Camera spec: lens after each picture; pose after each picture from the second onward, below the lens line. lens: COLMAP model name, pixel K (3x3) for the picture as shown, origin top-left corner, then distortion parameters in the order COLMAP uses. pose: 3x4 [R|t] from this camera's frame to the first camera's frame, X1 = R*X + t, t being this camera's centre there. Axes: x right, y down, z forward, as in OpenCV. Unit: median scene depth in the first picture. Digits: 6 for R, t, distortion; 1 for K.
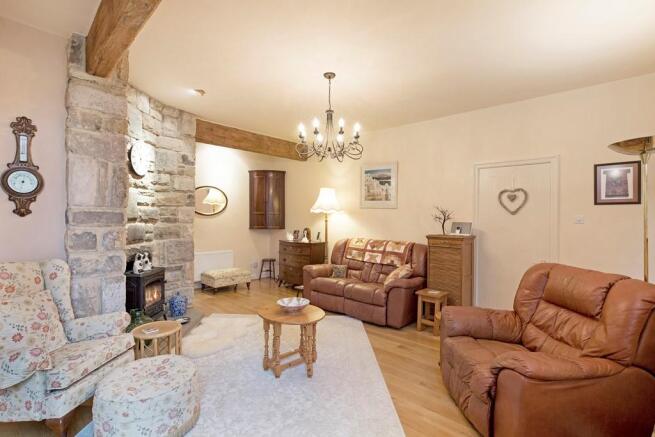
lens RADIAL K [[303.9, 0, 328.4], [0, 303.9, 215.9], [0, 0, 1]] dist [-0.020065, 0.000781]
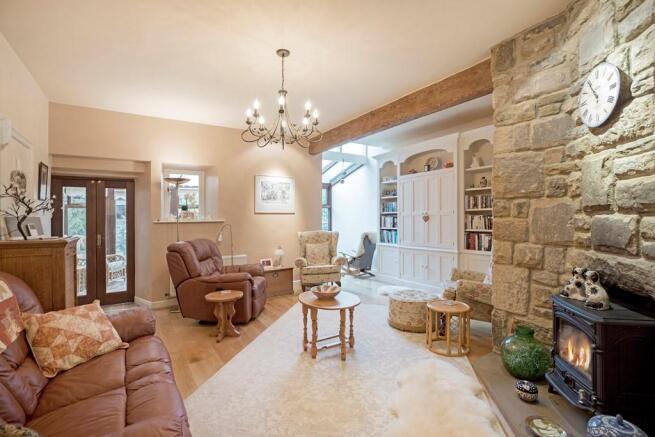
lens RADIAL K [[303.9, 0, 331.5], [0, 303.9, 218.3], [0, 0, 1]] dist [-0.020065, 0.000781]
pose [[-0.973029, -0.003338, 0.230657, -0.246090], [-0.003178, 0.999994, 0.001064, 0.027156], [-0.230659, 0.000302, -0.973035, 1.409356]]
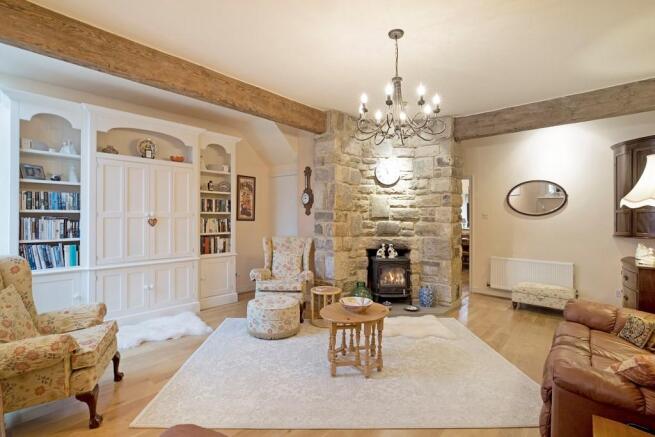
lens RADIAL K [[303.9, 0, 331.3], [0, 303.9, 219.1], [0, 0, 1]] dist [-0.020065, 0.000781]
pose [[0.014000, -0.006066, -0.999884, 0.600105], [-0.005257, 0.999967, -0.006141, 0.021890], [0.999888, 0.005342, 0.013968, 0.636576]]
